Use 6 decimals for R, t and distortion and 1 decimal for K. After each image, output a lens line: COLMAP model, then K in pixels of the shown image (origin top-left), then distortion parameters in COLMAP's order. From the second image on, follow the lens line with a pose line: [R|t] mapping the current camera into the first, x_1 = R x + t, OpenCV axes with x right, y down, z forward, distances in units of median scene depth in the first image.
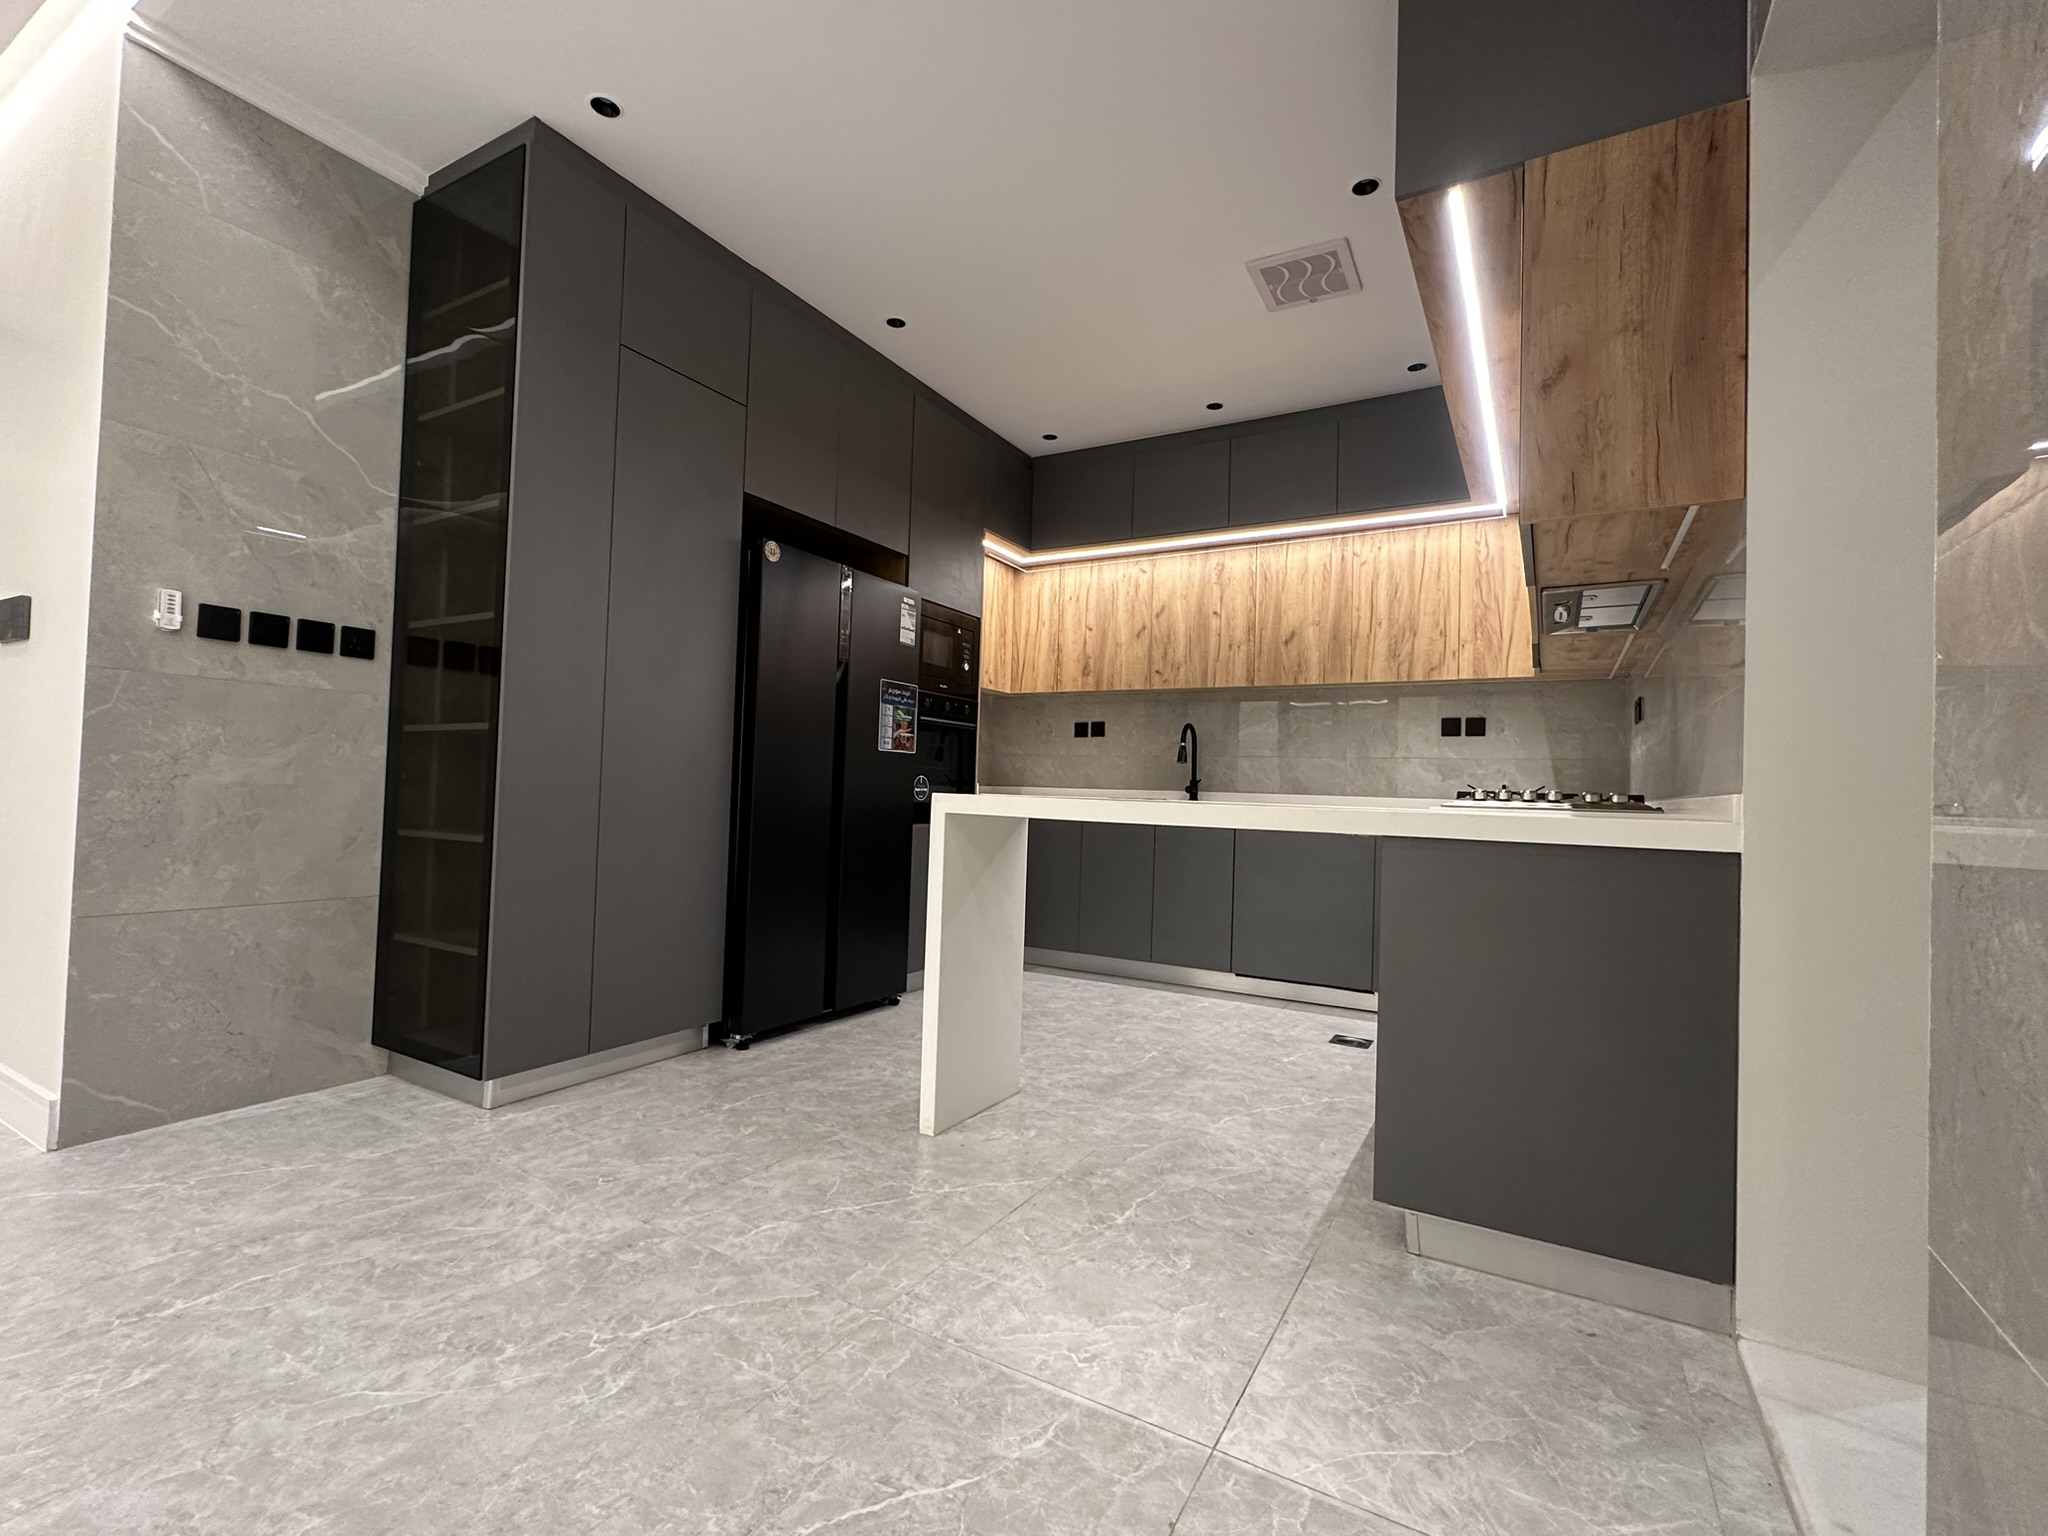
lens RADIAL K [[909.6, 0, 1022.5], [0, 909.6, 769.8], [0, 0, 1]] dist [-0.001376, -0.000124]
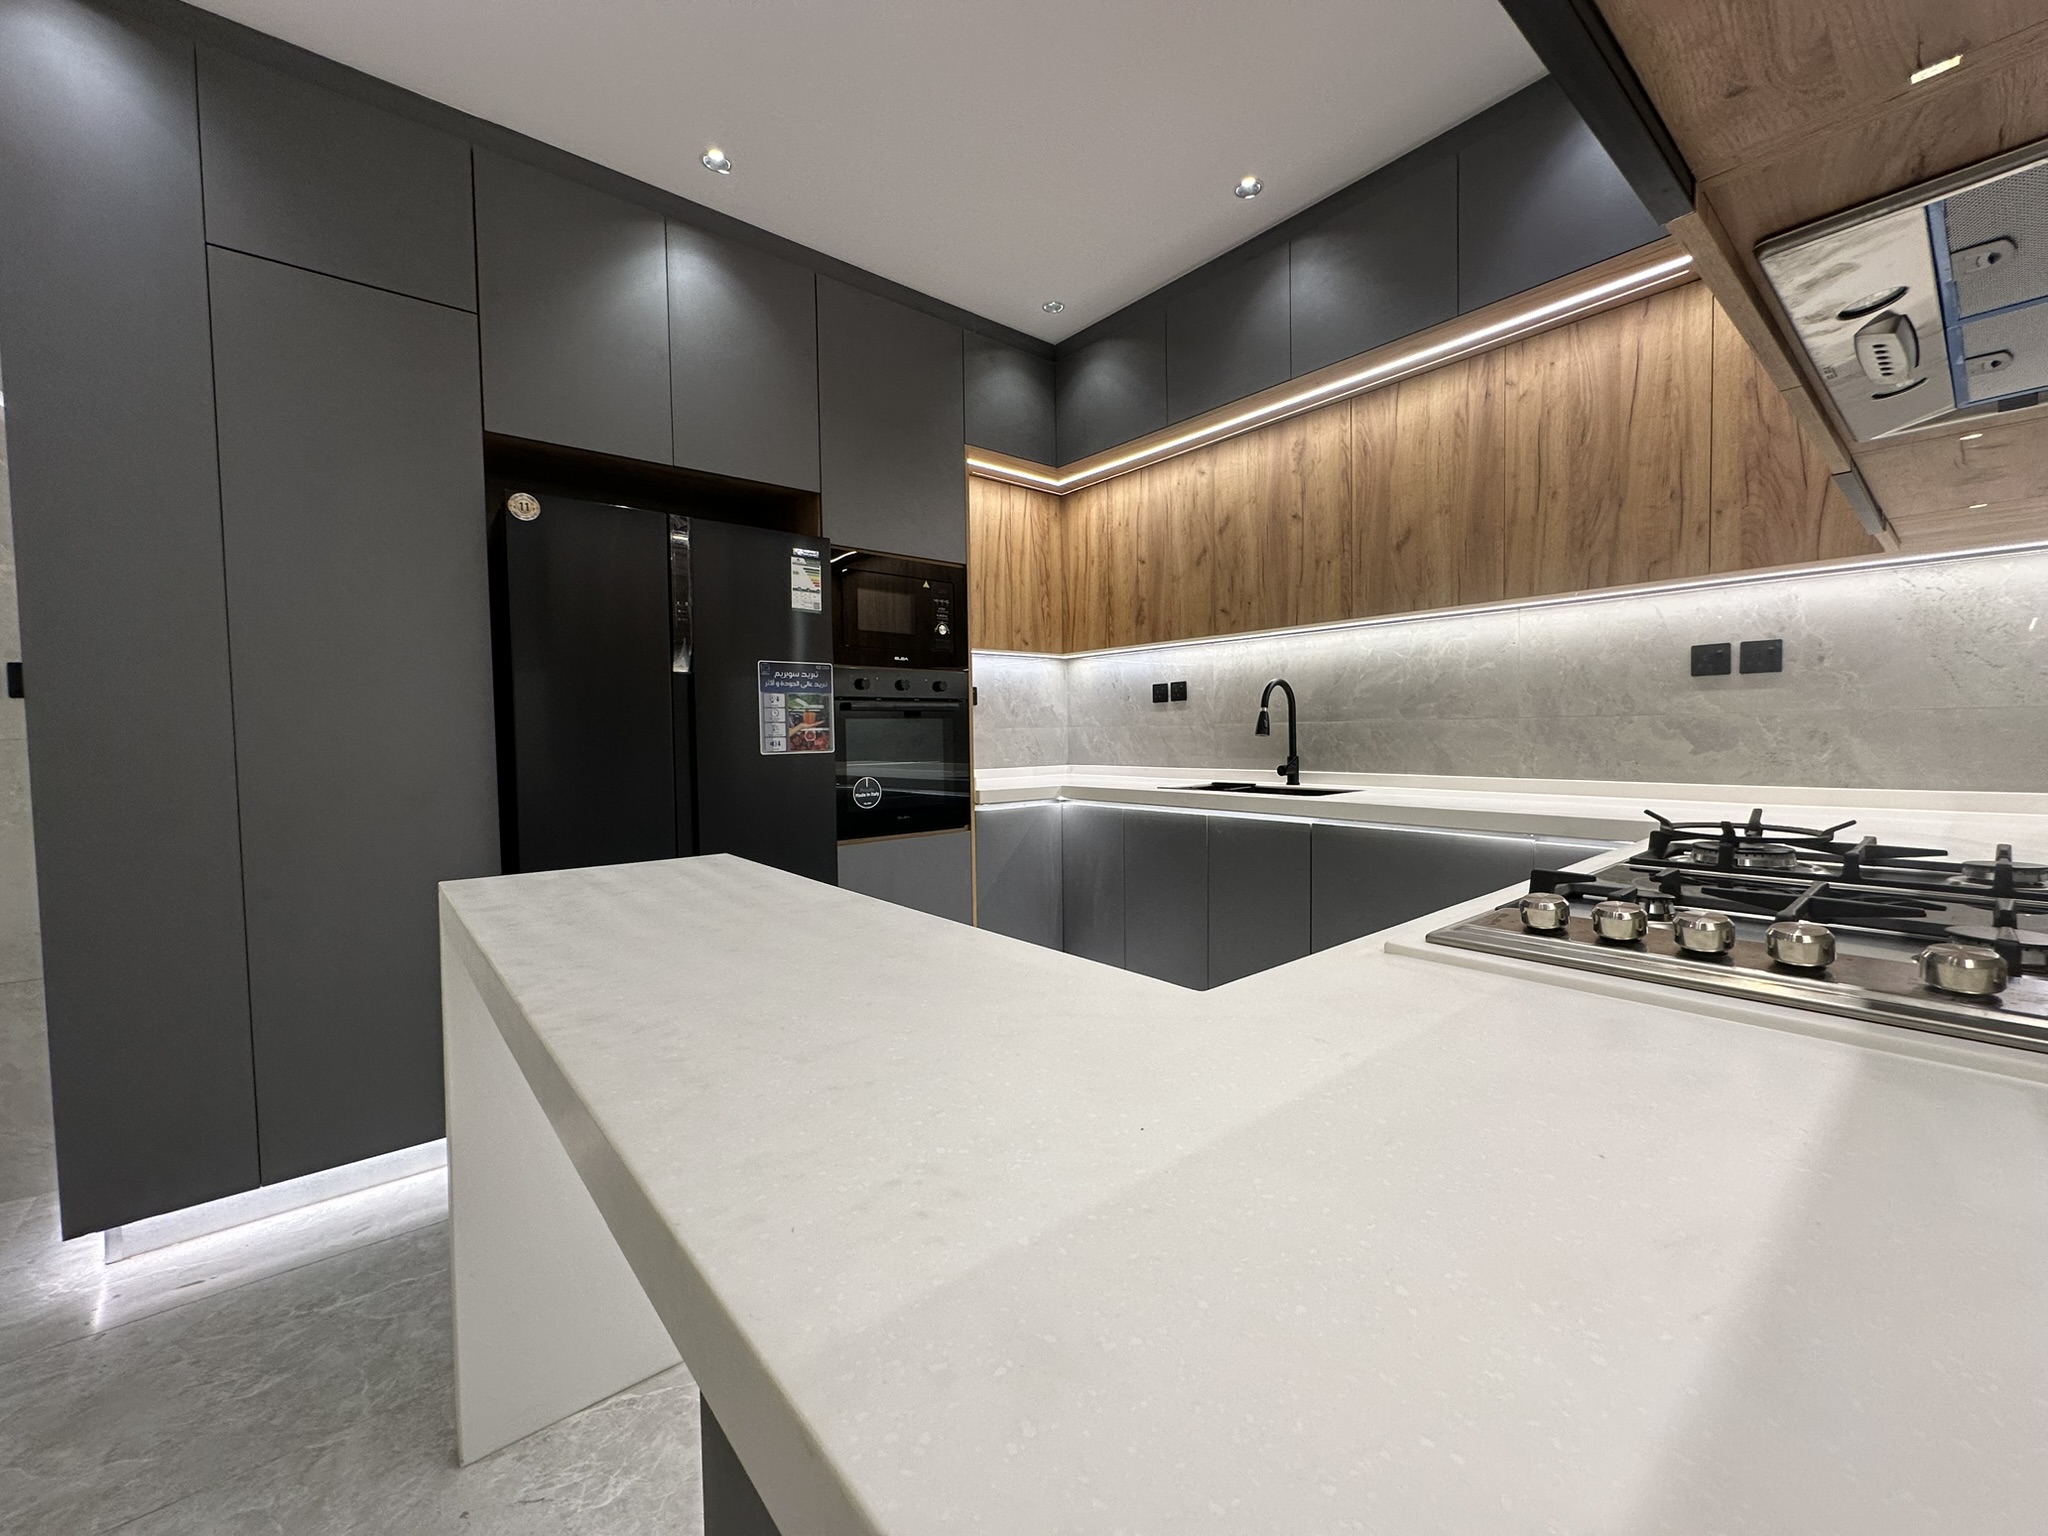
lens RADIAL K [[817.1, 0, 1026.3], [0, 817.1, 764.2], [0, 0, 1]] dist [-0.001038, 0.000518]
pose [[0.937817, -0.032333, -0.345622, 0.260795], [0.053542, 0.997211, 0.051992, -0.033705], [0.342977, -0.067264, 0.936932, 0.391856]]
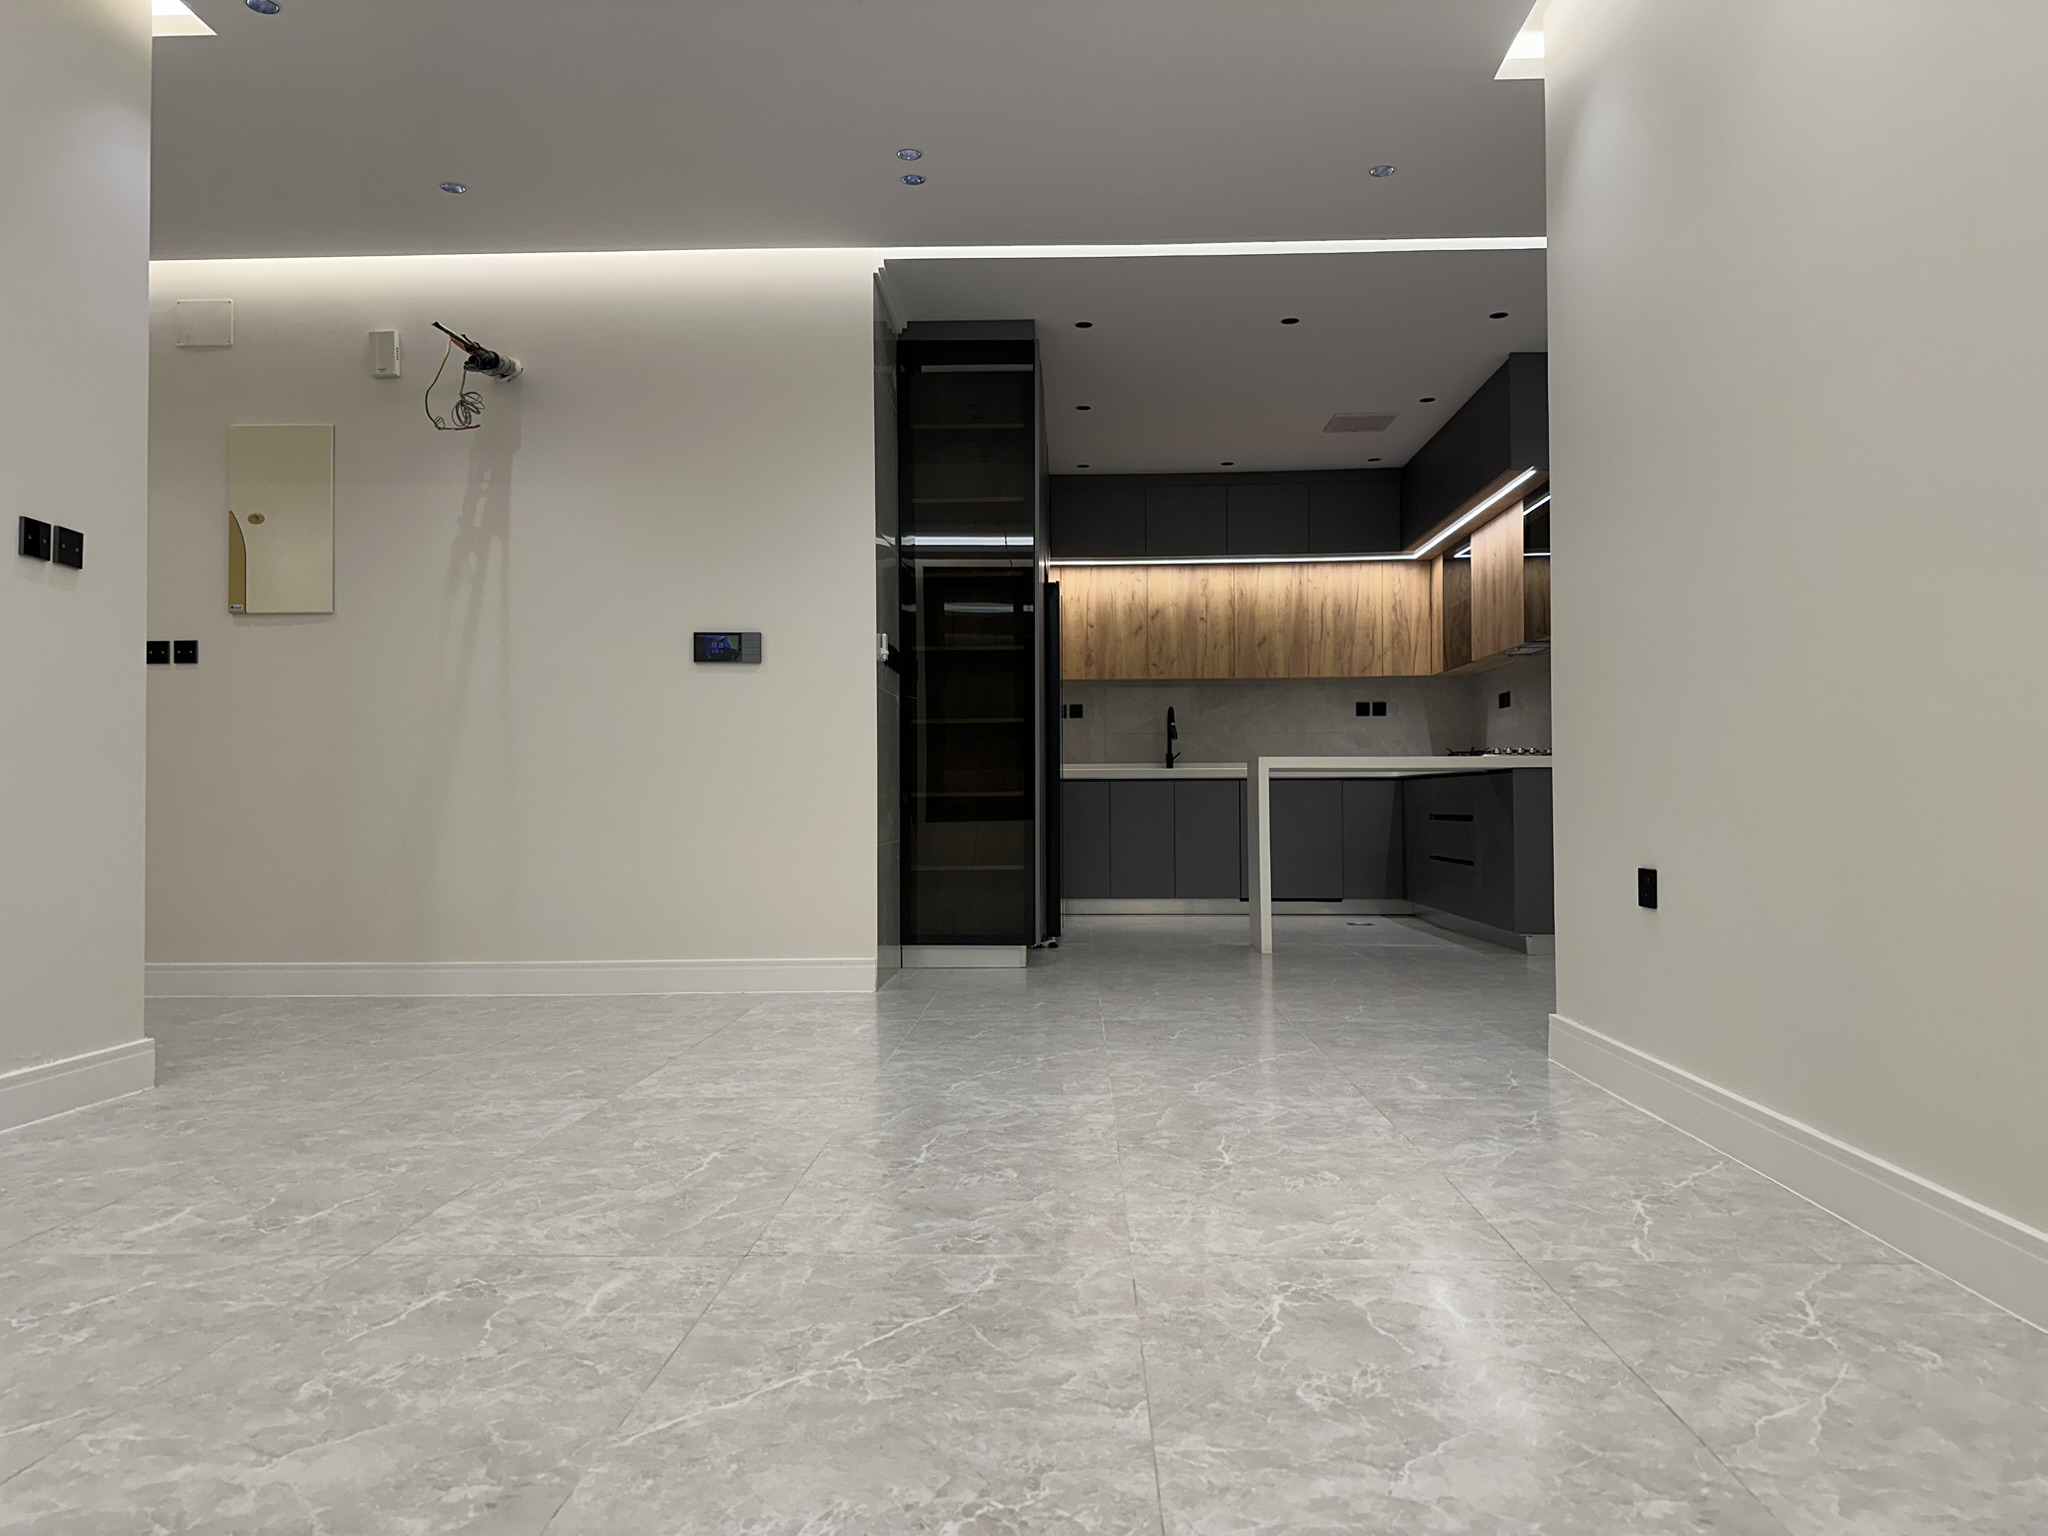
lens RADIAL K [[1423.2, 0, 1024.5], [0, 1423.2, 777.9], [0, 0, 1]] dist [0.092610, -0.131214]
pose [[0.883103, -0.028919, 0.468287, -1.054693], [0.021703, 0.999548, 0.020799, -0.000095], [-0.468677, -0.008204, 0.883332, -0.700086]]
